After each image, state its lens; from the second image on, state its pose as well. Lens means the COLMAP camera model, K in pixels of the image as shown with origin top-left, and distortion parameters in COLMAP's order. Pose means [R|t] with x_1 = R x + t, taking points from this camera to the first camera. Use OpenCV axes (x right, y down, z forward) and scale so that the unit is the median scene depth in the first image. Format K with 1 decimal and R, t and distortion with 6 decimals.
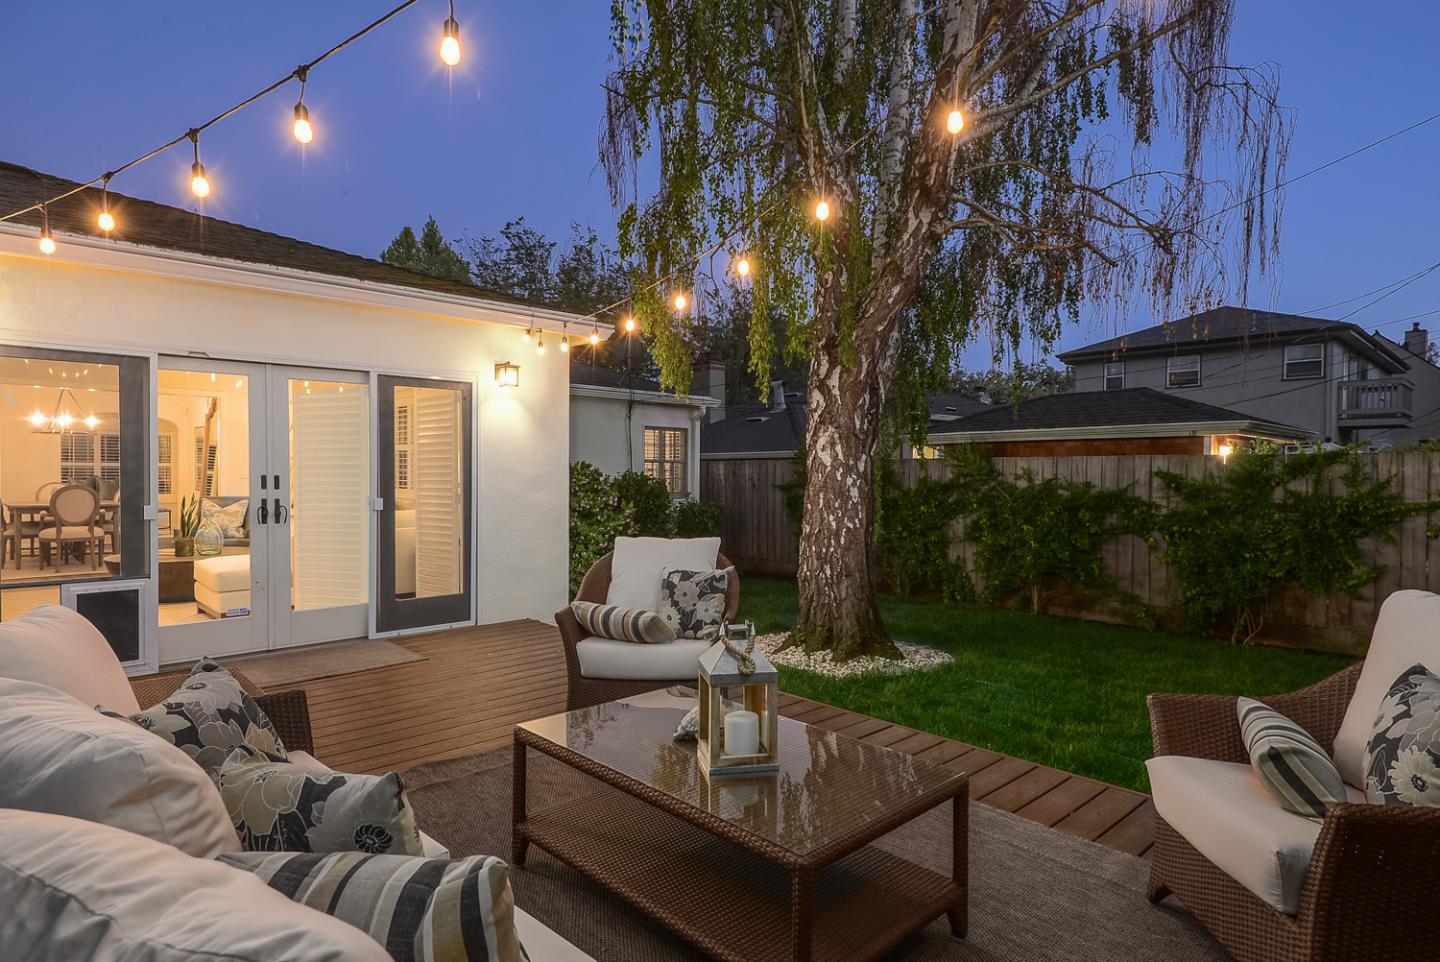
lens RADIAL K [[776.8, 0, 719.1], [0, 776.8, 469.1], [0, 0, 1]] dist [-0.049490, 0.023543]
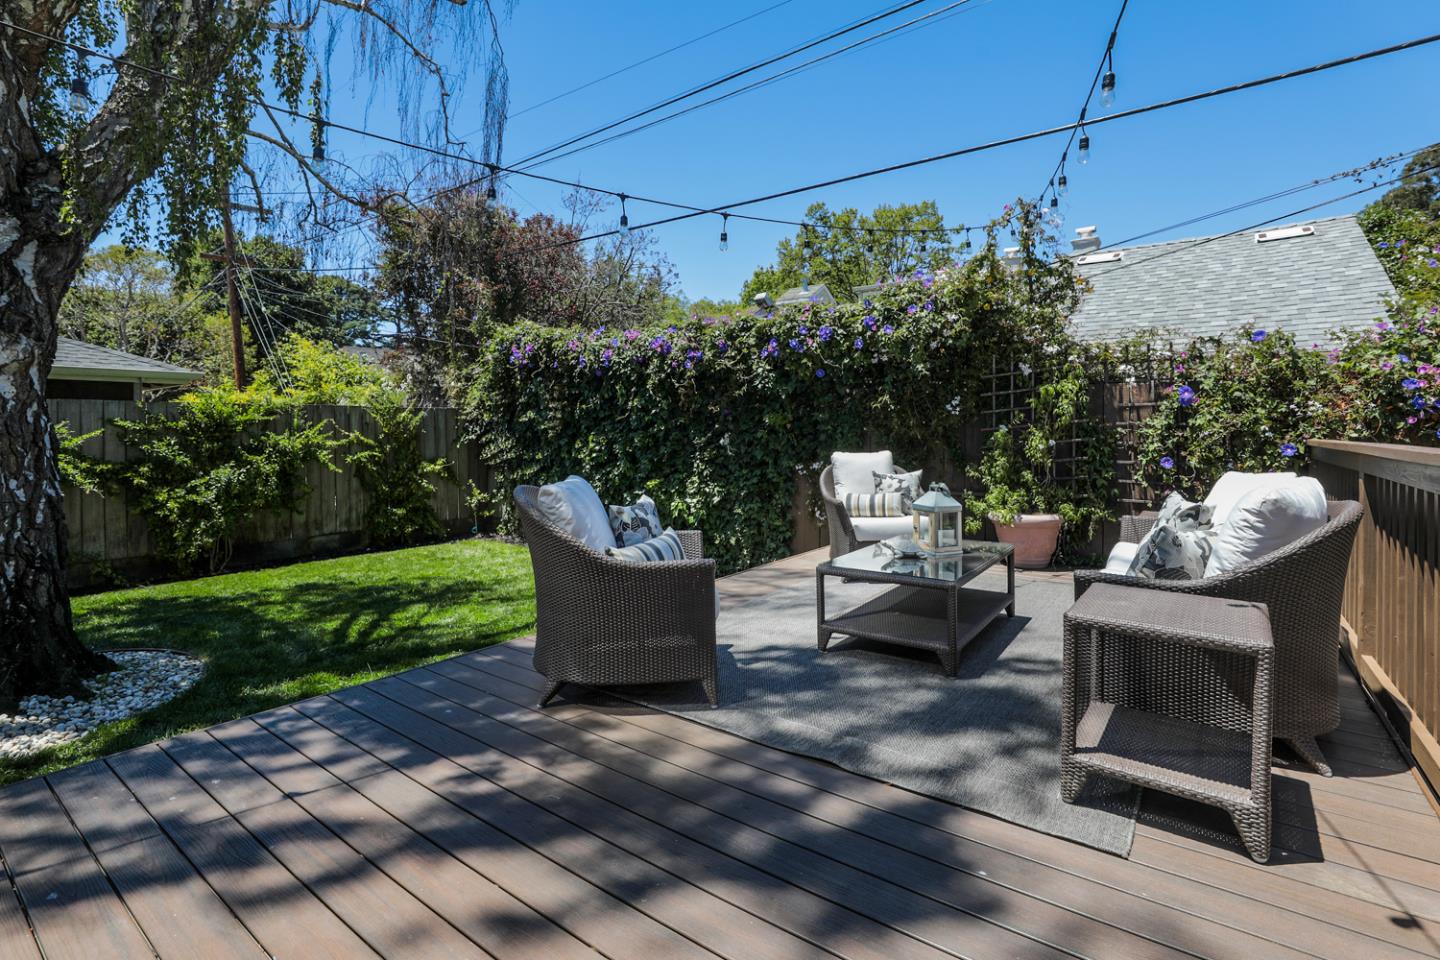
lens RADIAL K [[667.8, 0, 727.2], [0, 667.8, 446.9], [0, 0, 1]] dist [-0.040905, 0.012281]
pose [[-0.233424, -0.030576, 0.971894, -0.485215], [0.001161, 0.999496, 0.031723, 0.017646], [-0.972374, 0.008533, -0.233271, 0.565552]]
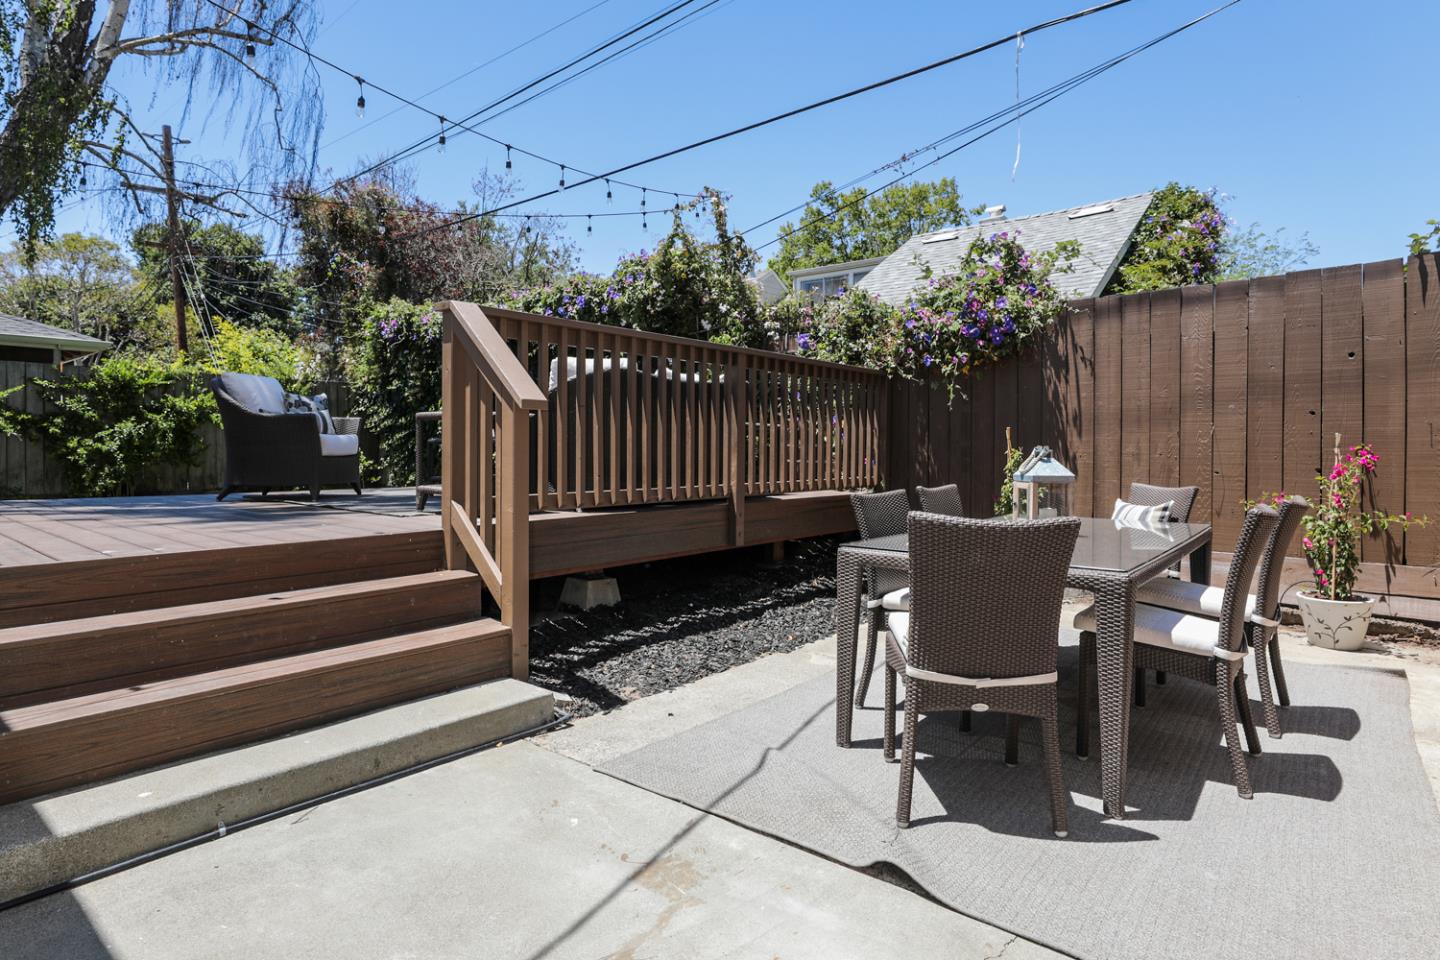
lens RADIAL K [[776.8, 0, 719.1], [0, 776.8, 468.1], [0, 0, 1]] dist [-0.049490, 0.023543]
pose [[-0.172555, -0.036519, 0.984323, -0.905149], [-0.007661, 0.999332, 0.035733, 0.113967], [-0.984970, -0.001375, -0.172719, 0.235641]]
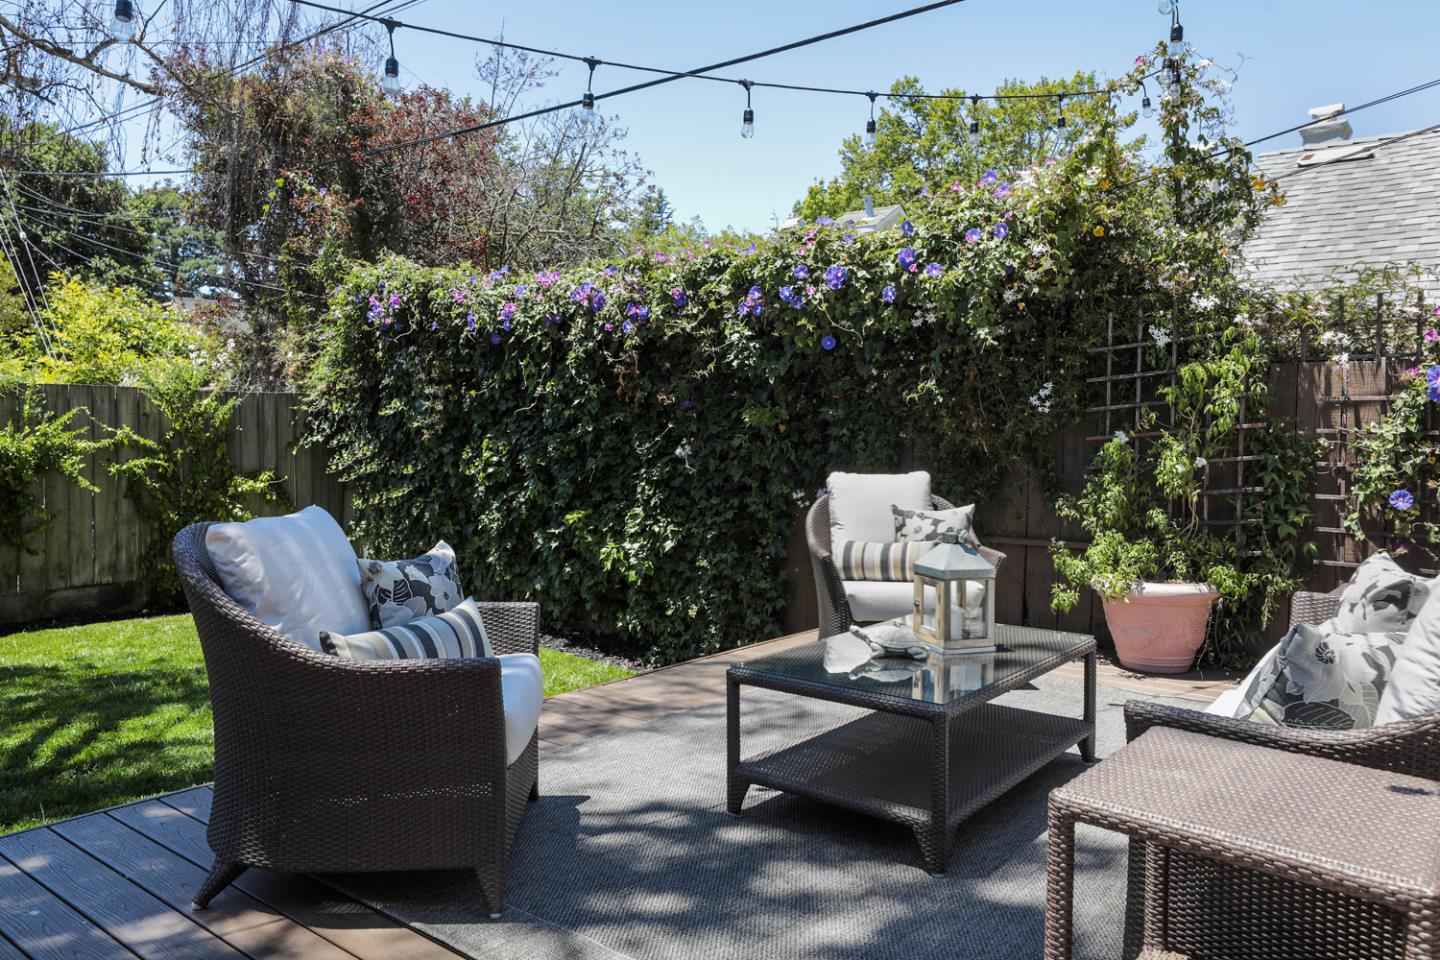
lens RADIAL K [[1021.1, 0, 720.0], [0, 1021.1, 480.0], [0, 0, 1]] dist [0.002822, 0.005563]
pose [[-0.185331, -0.053782, 0.981203, -0.454119], [-0.012560, 0.998549, 0.052360, 0.017315], [-0.982596, -0.002620, -0.185737, 0.477573]]
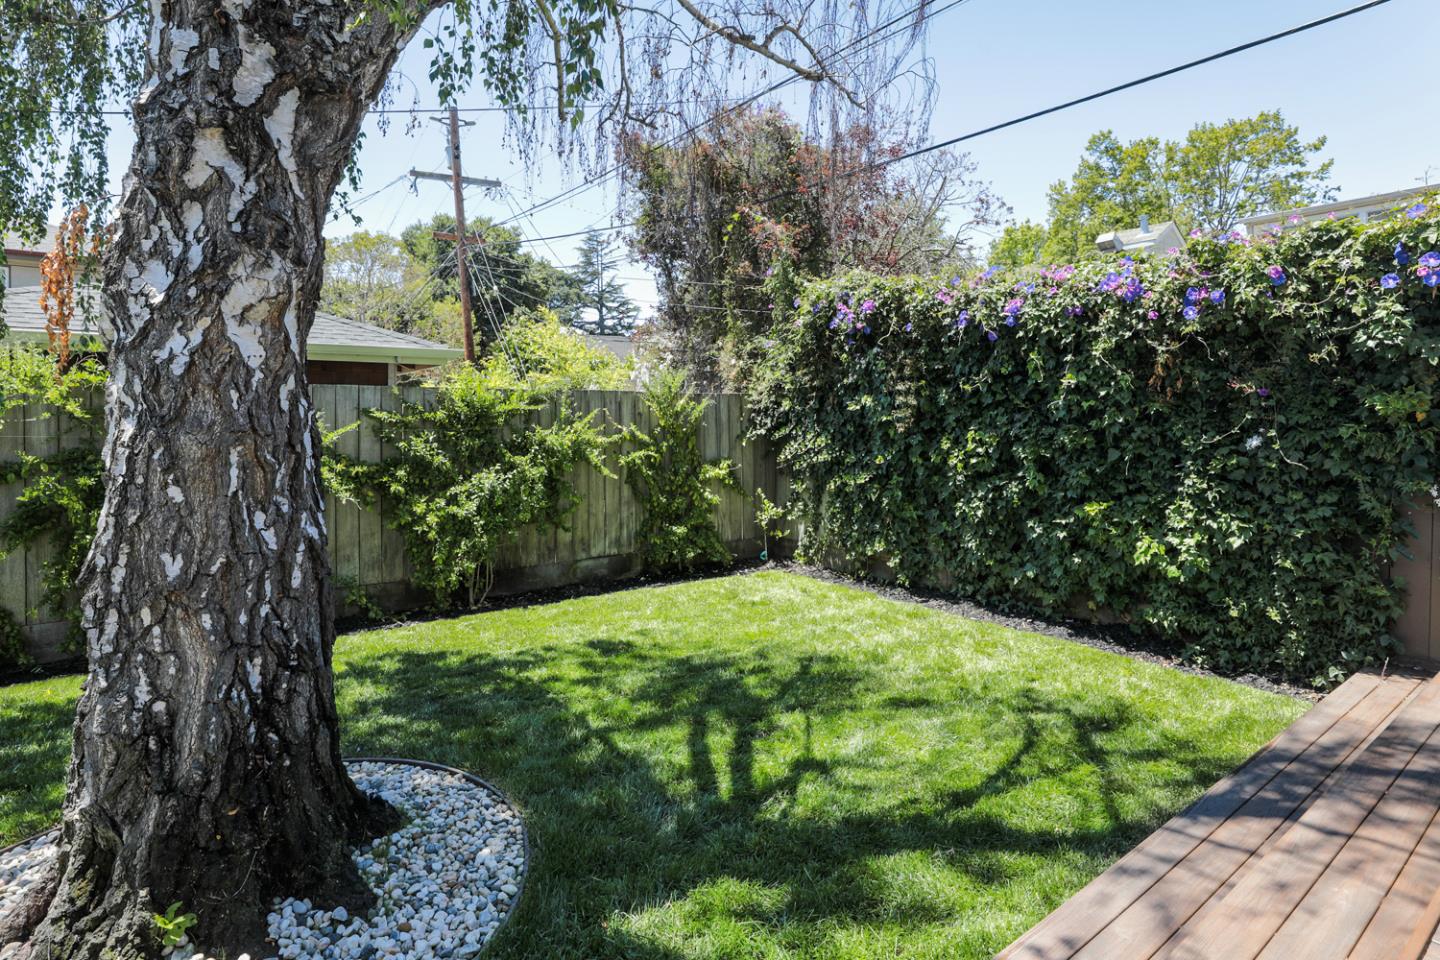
lens RADIAL K [[753.6, 0, 718.6], [0, 753.6, 437.8], [0, 0, 1]] dist [-0.050668, 0.022107]
pose [[0.060046, -0.027049, 0.997829, -0.172753], [0.003513, 0.999632, 0.026887, 0.017836], [-0.998189, 0.001891, 0.060119, 0.772105]]
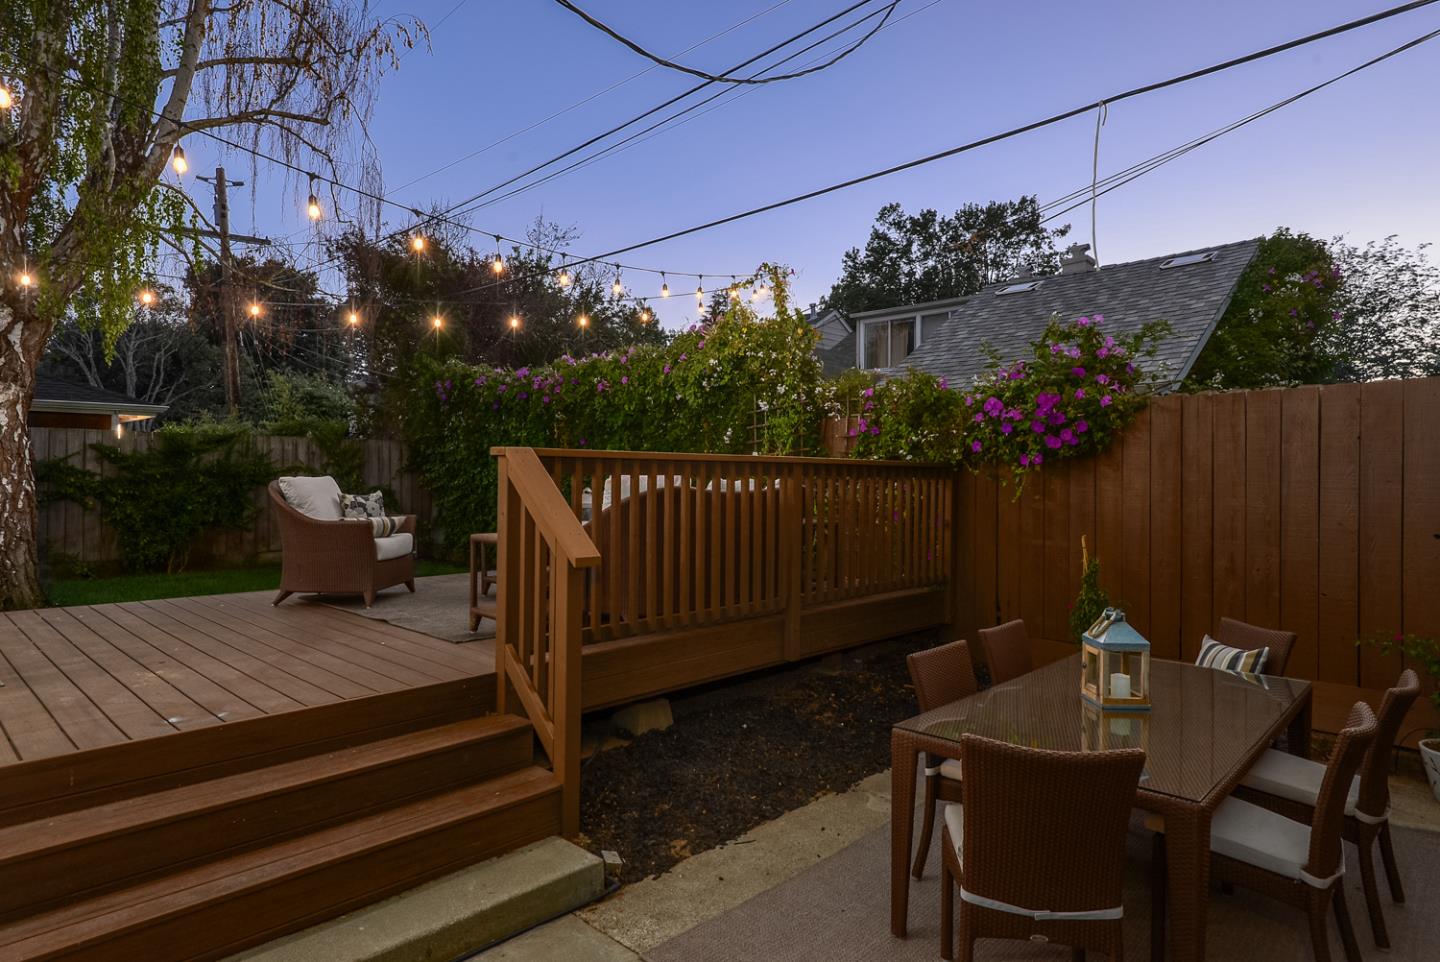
lens RADIAL K [[814.6, 0, 715.6], [0, 814.6, 482.5], [0, 0, 1]] dist [0.006769, 0.000098]
pose [[-0.094708, -0.017610, 0.995349, -0.922480], [-0.009706, 0.999812, 0.016765, 0.039412], [-0.995458, -0.008074, -0.094862, 0.234950]]
